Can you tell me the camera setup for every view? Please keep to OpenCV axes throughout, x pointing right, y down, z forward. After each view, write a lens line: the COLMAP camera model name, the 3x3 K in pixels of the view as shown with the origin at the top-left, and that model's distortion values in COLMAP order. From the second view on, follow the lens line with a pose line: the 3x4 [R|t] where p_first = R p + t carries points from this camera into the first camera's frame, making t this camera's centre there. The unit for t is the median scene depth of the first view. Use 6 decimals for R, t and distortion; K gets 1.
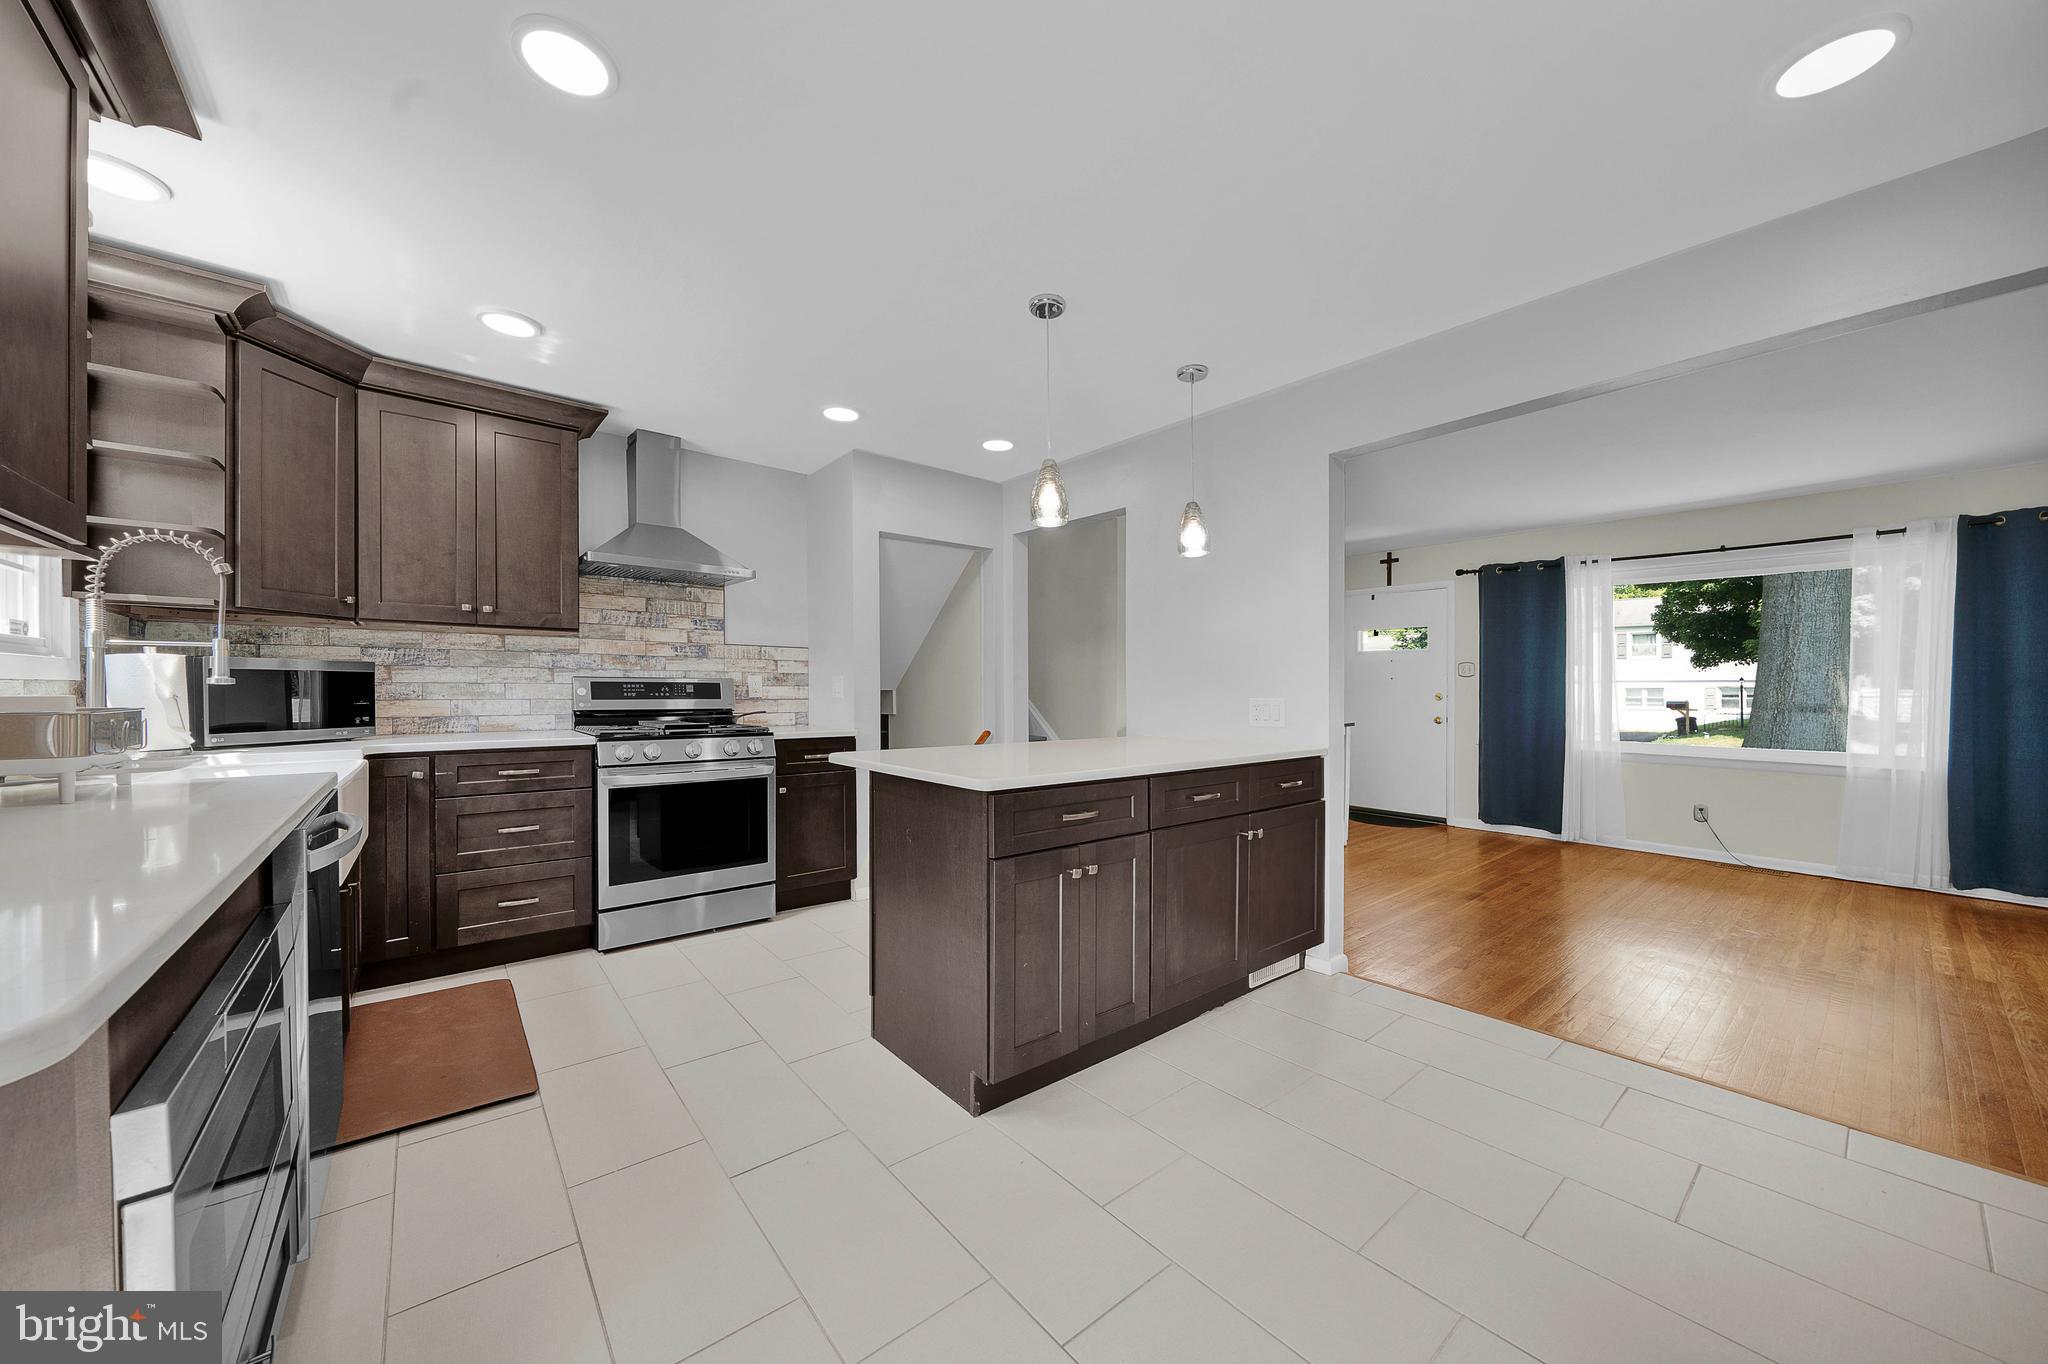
lens RADIAL K [[717.8, 0, 1007.5], [0, 717.8, 689.8], [0, 0, 1]] dist [-0.003172, -0.000068]
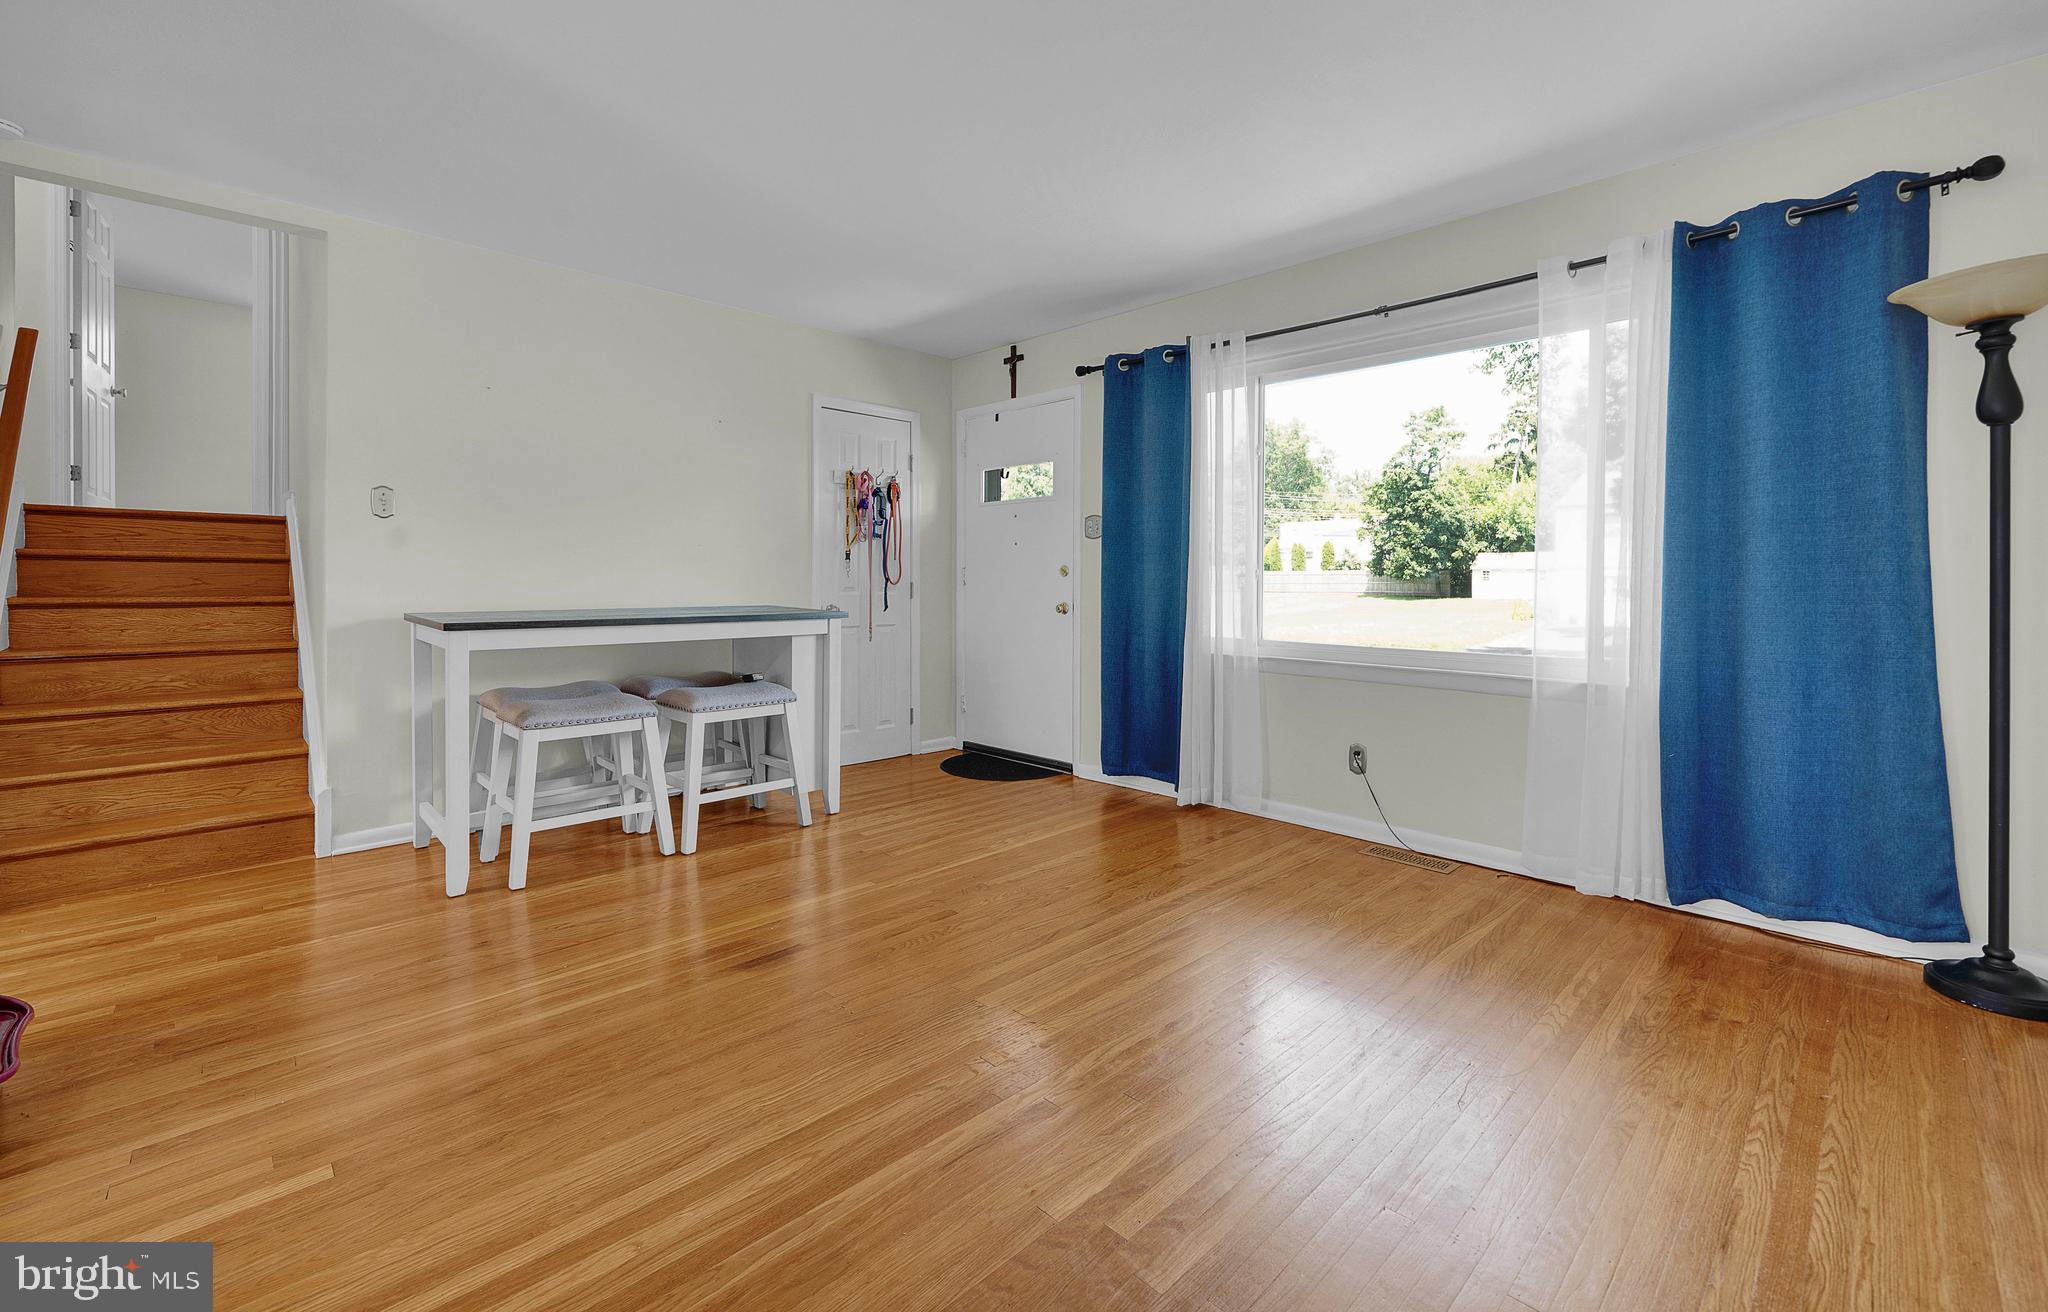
lens RADIAL K [[862.7, 0, 1029.0], [0, 862.7, 579.0], [0, 0, 1]] dist [0.003275, -0.000532]
pose [[0.994676, -0.003819, 0.102984, 0.540838], [0.004136, 0.999987, -0.002863, 0.021036], [-0.102972, 0.003274, 0.994679, 0.272280]]
